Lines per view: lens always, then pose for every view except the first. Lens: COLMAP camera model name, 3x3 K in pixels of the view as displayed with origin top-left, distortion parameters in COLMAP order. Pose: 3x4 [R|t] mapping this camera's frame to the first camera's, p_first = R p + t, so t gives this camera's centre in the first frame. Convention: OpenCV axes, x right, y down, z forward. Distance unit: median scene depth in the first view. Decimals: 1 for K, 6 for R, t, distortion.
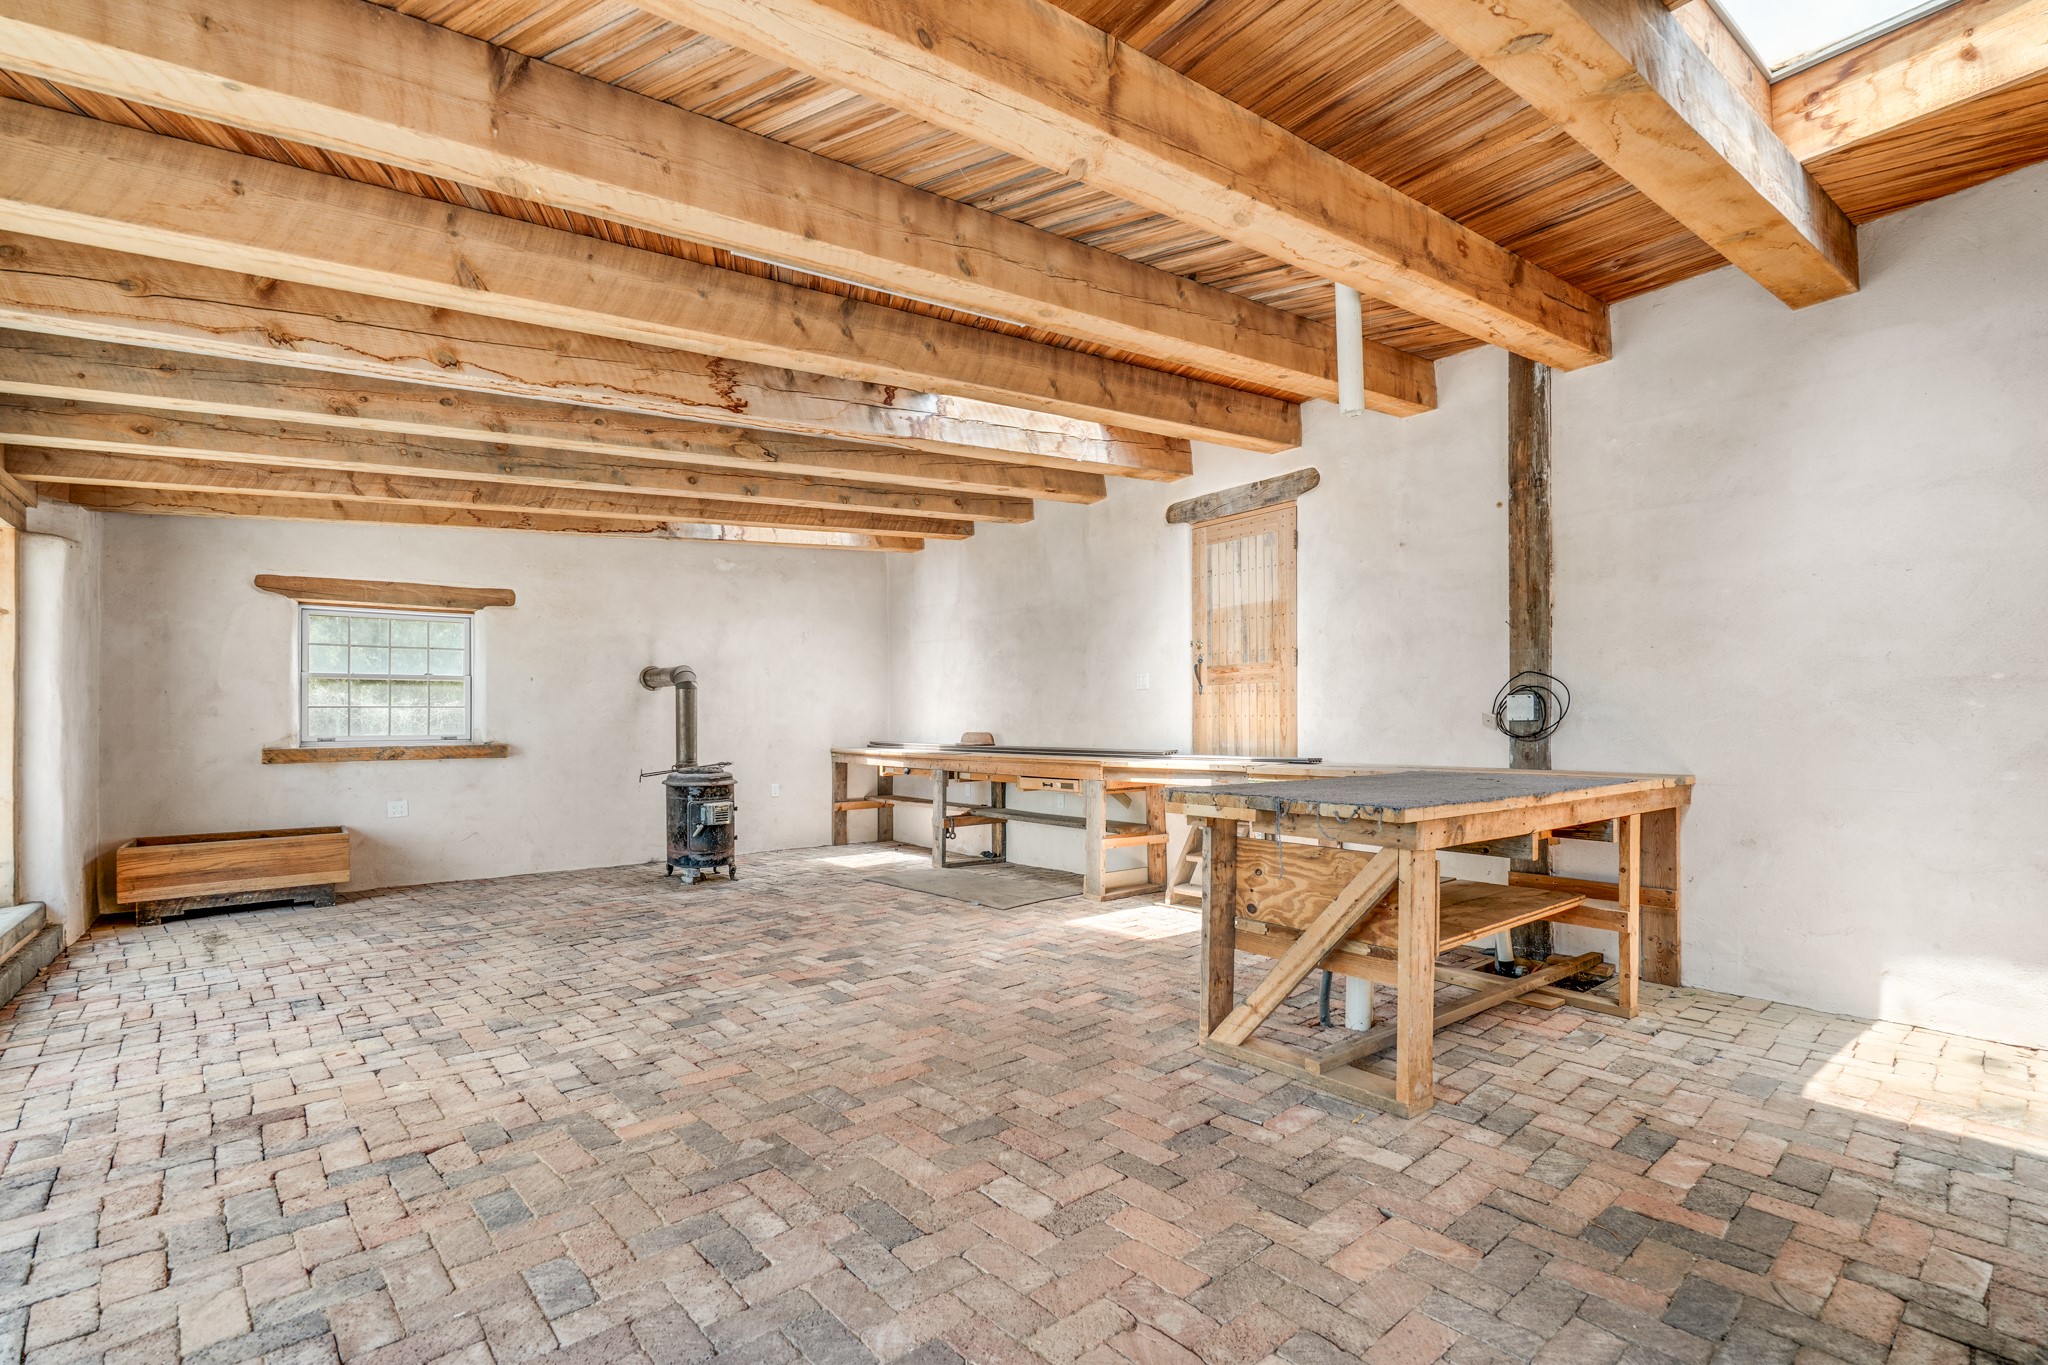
lens RADIAL K [[973.0, 0, 987.0], [0, 973.0, 712.3], [0, 0, 1]] dist [-0.000798, -0.000214]
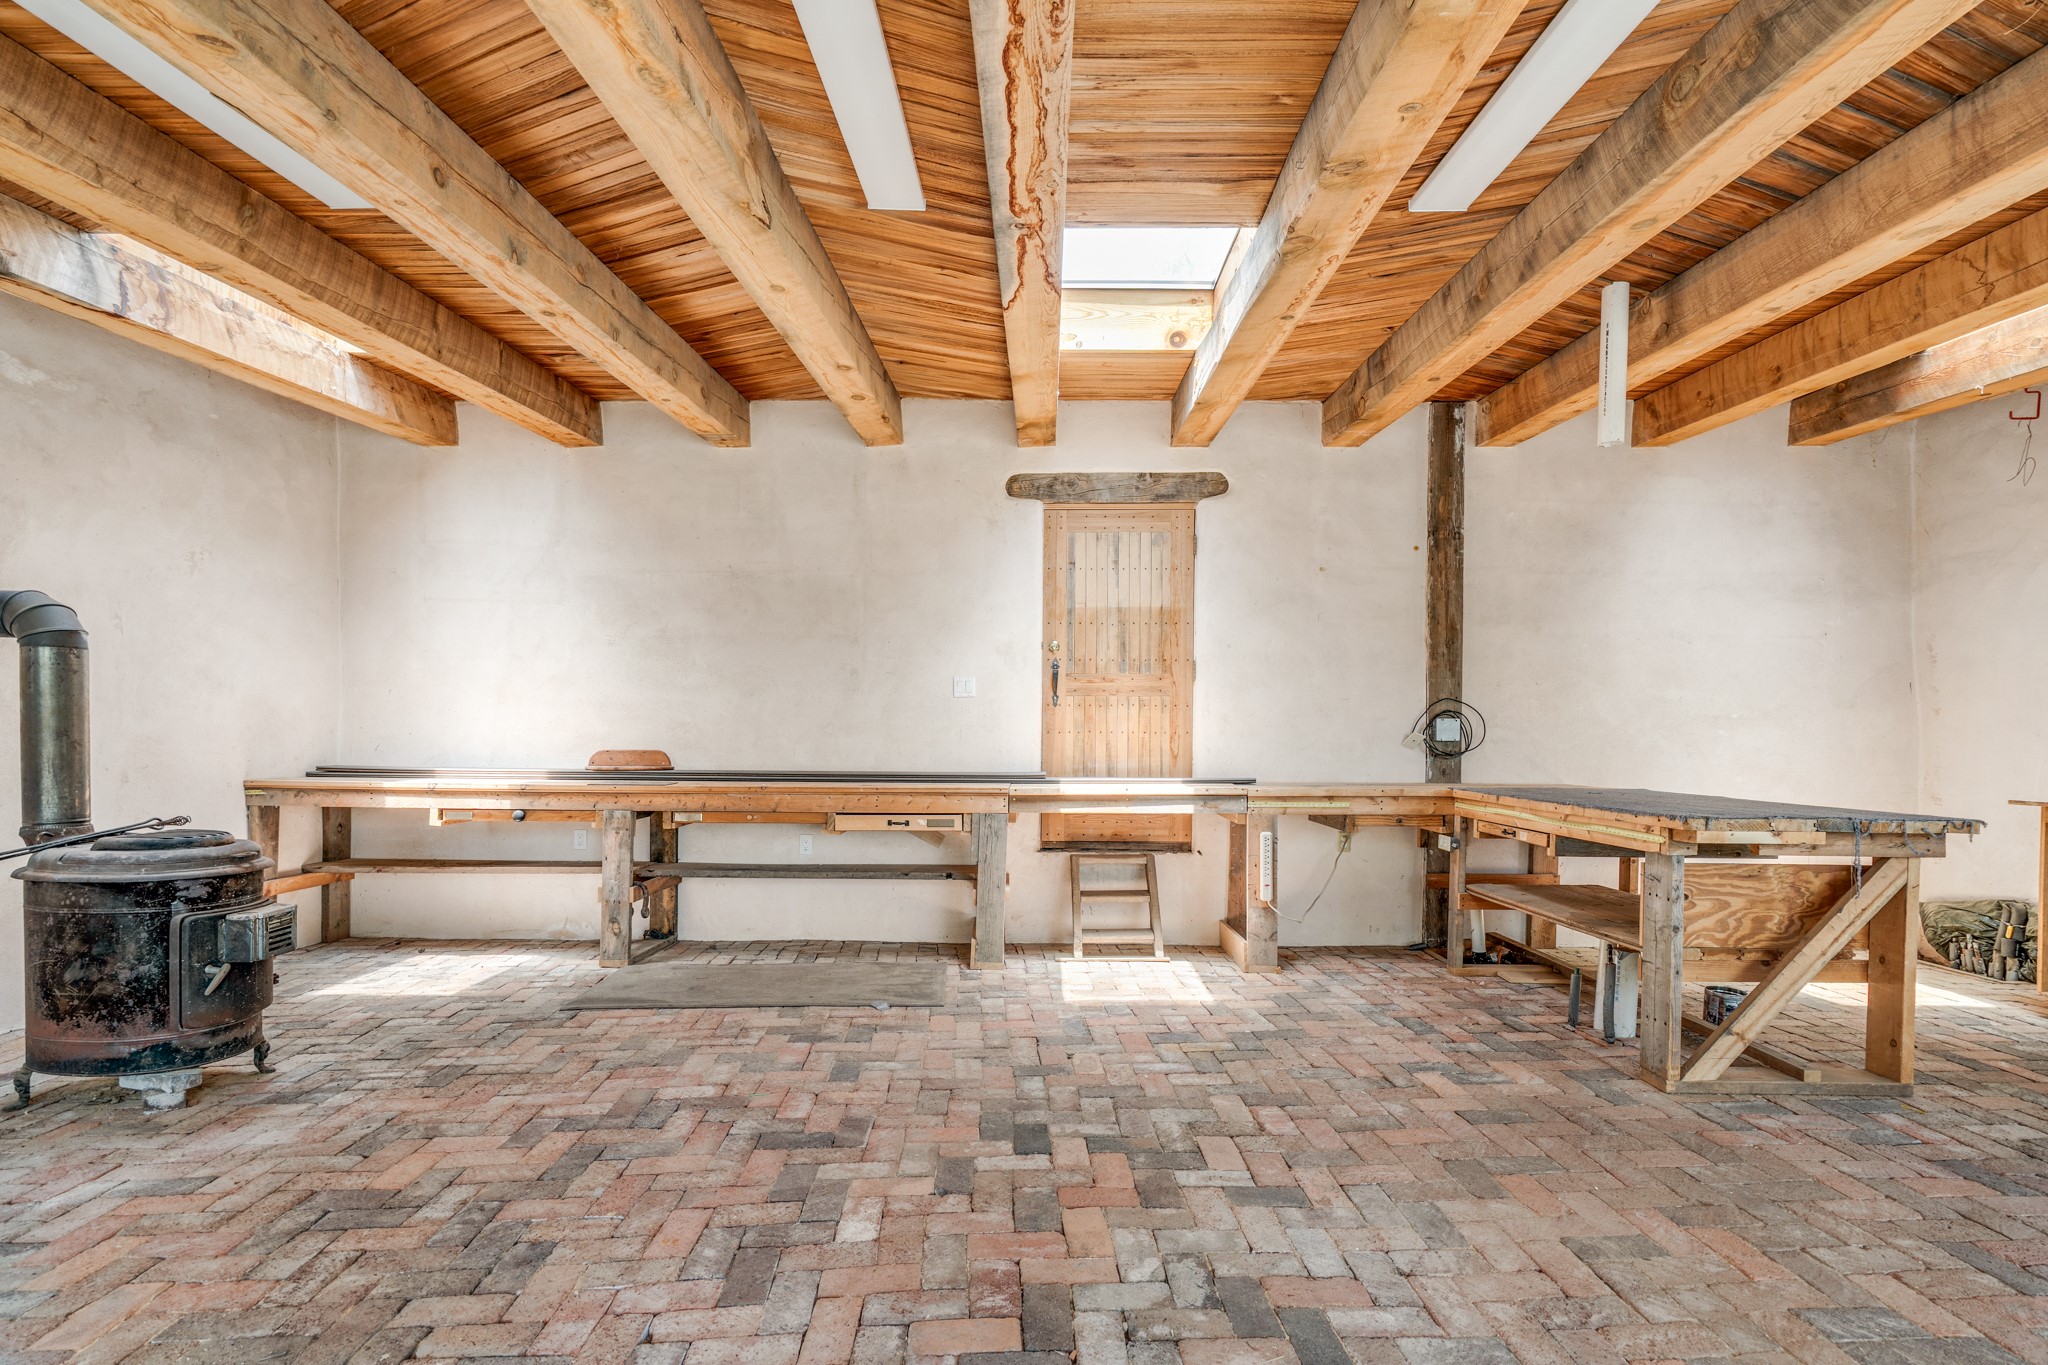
lens RADIAL K [[970.4, 0, 1059.1], [0, 970.4, 748.1], [0, 0, 1]] dist [-0.001258, -0.000817]
pose [[0.599345, 0.000235, 0.800491, -0.512932], [-0.017390, 0.999768, 0.012726, 0.008454], [-0.800302, -0.021548, 0.599210, 0.544497]]
